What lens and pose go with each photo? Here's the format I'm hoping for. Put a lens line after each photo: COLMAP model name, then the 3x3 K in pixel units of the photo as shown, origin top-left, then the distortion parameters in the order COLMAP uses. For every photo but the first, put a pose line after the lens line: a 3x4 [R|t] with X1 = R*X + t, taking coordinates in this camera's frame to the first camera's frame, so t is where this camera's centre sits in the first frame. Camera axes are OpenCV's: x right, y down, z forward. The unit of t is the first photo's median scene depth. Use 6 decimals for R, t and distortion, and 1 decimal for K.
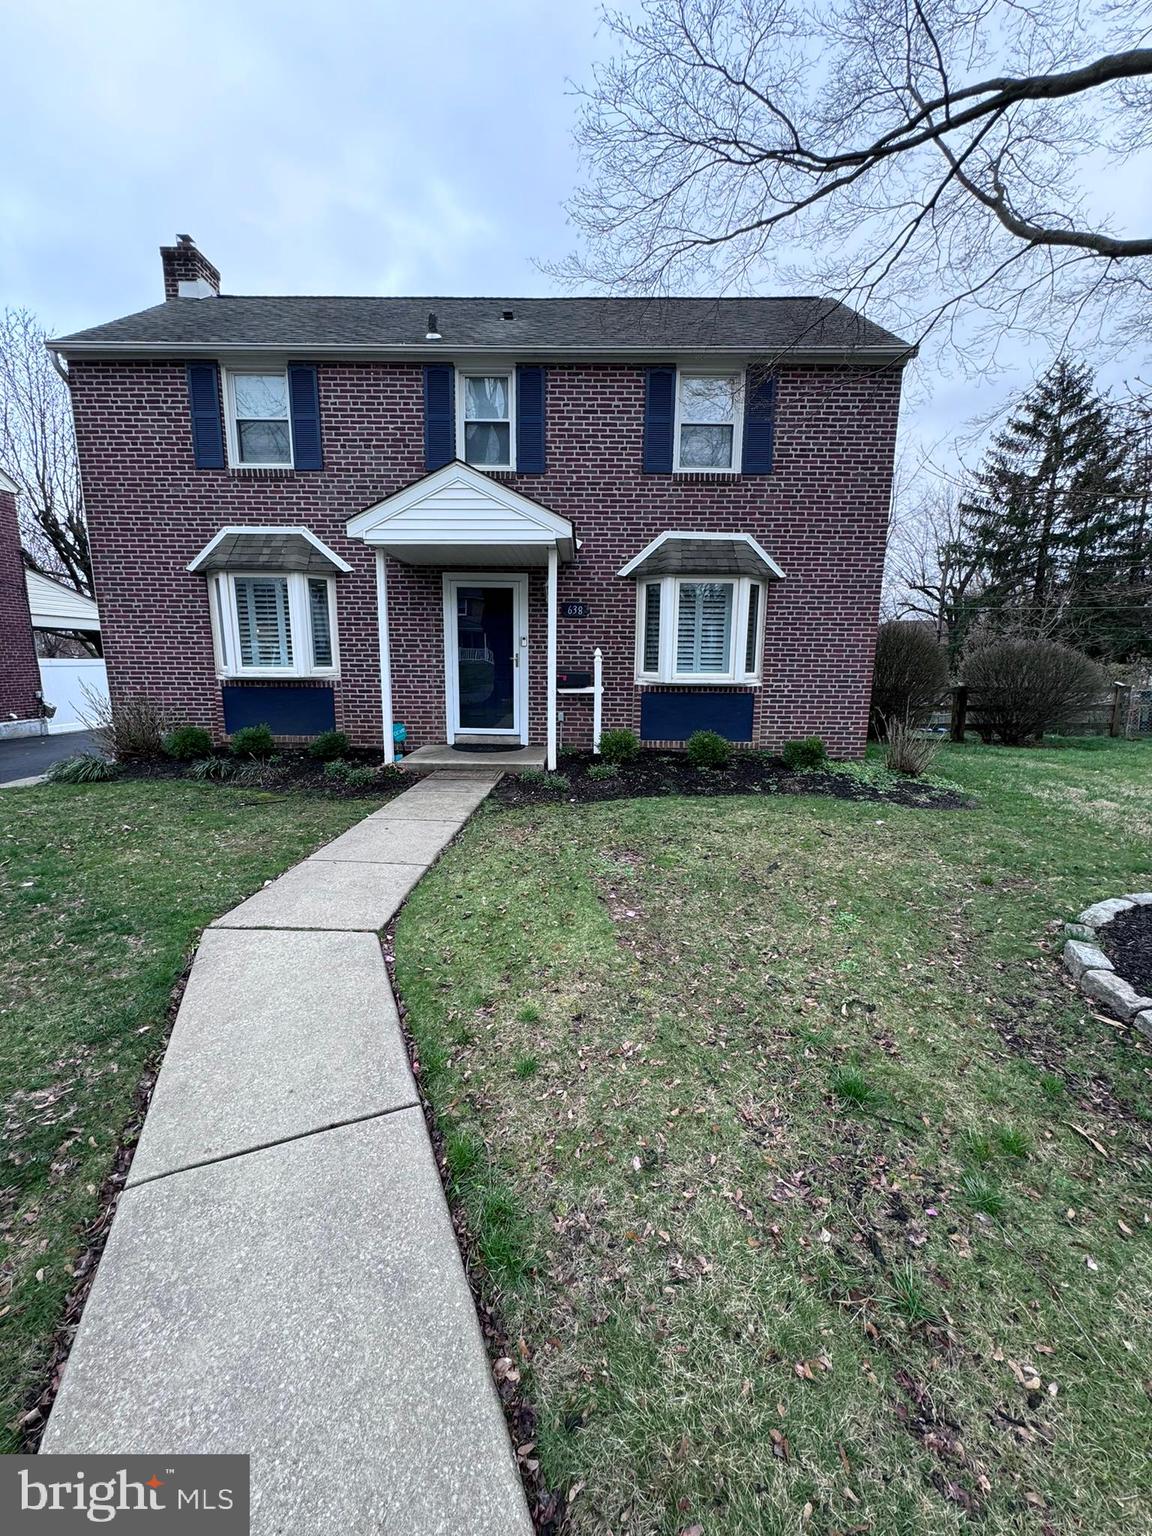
lens RADIAL K [[610.9, 0, 585.6], [0, 610.9, 761.9], [0, 0, 1]] dist [-0.002854, 0.000693]
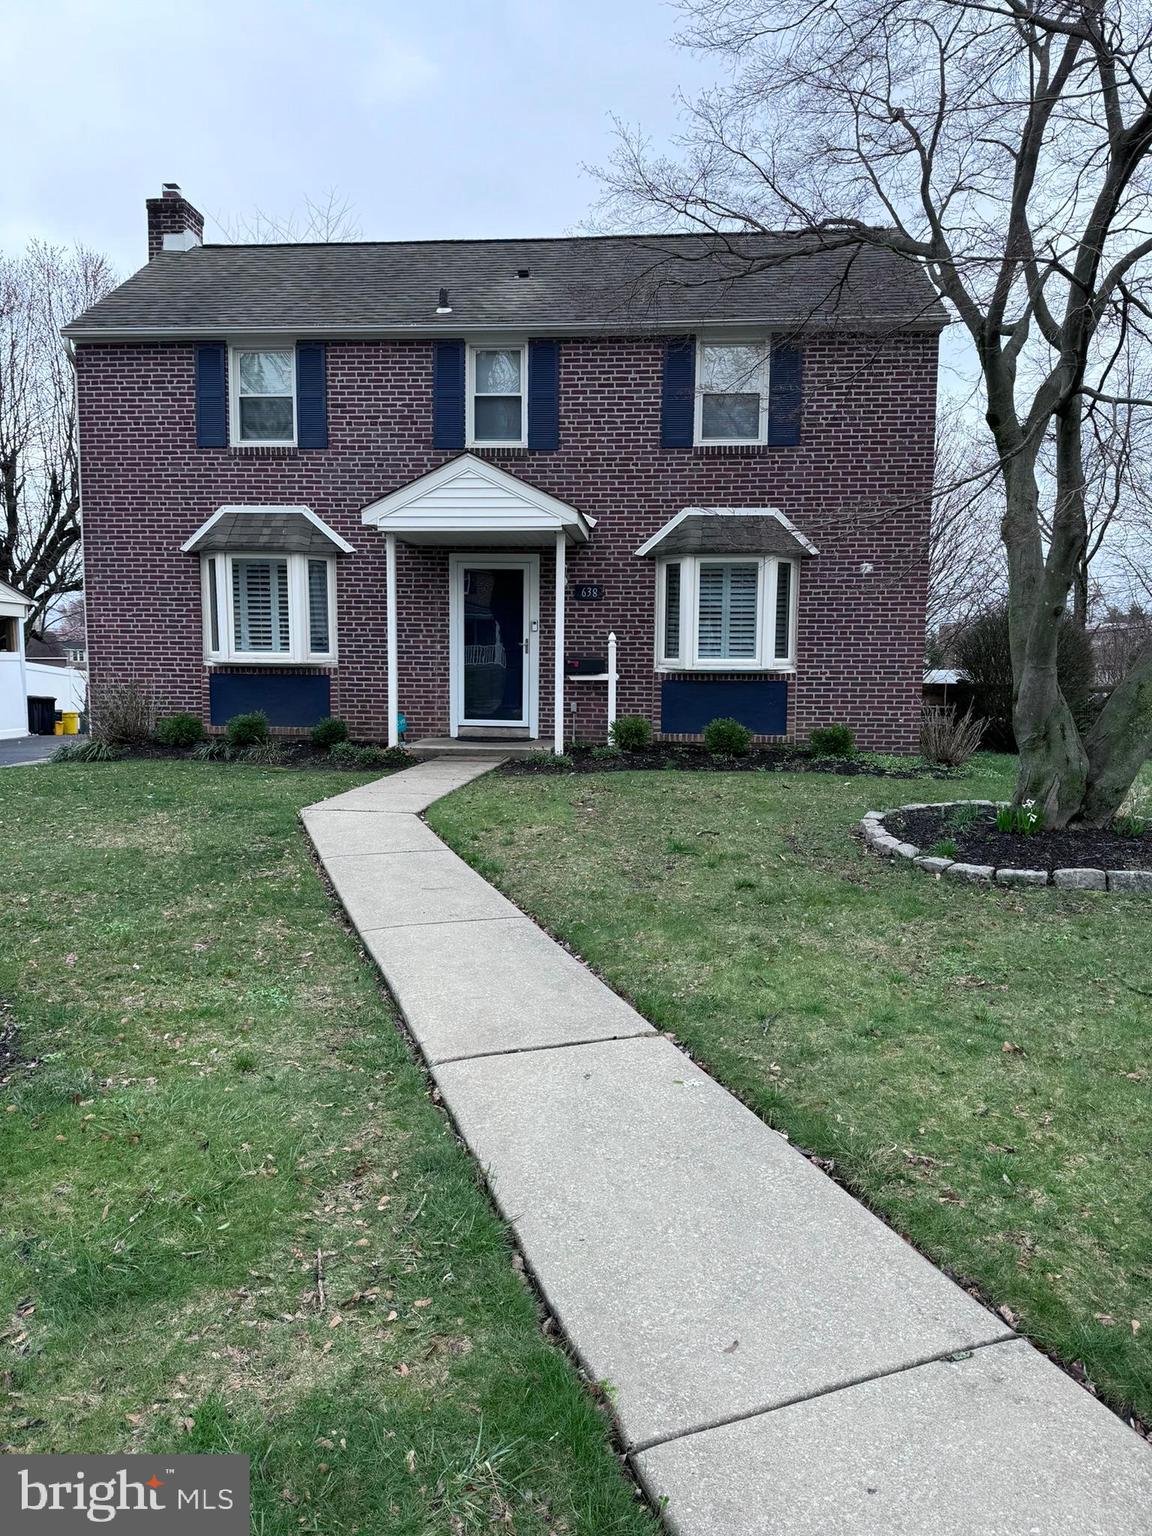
lens RADIAL K [[1073.6, 0, 592.1], [0, 1073.6, 768.5], [0, 0, 1]] dist [0.055861, -0.070789]
pose [[0.997511, 0.005553, -0.070297, 0.106361], [-0.010562, 0.997415, -0.071071, 0.139576], [0.069720, 0.071637, 0.994991, -0.622603]]
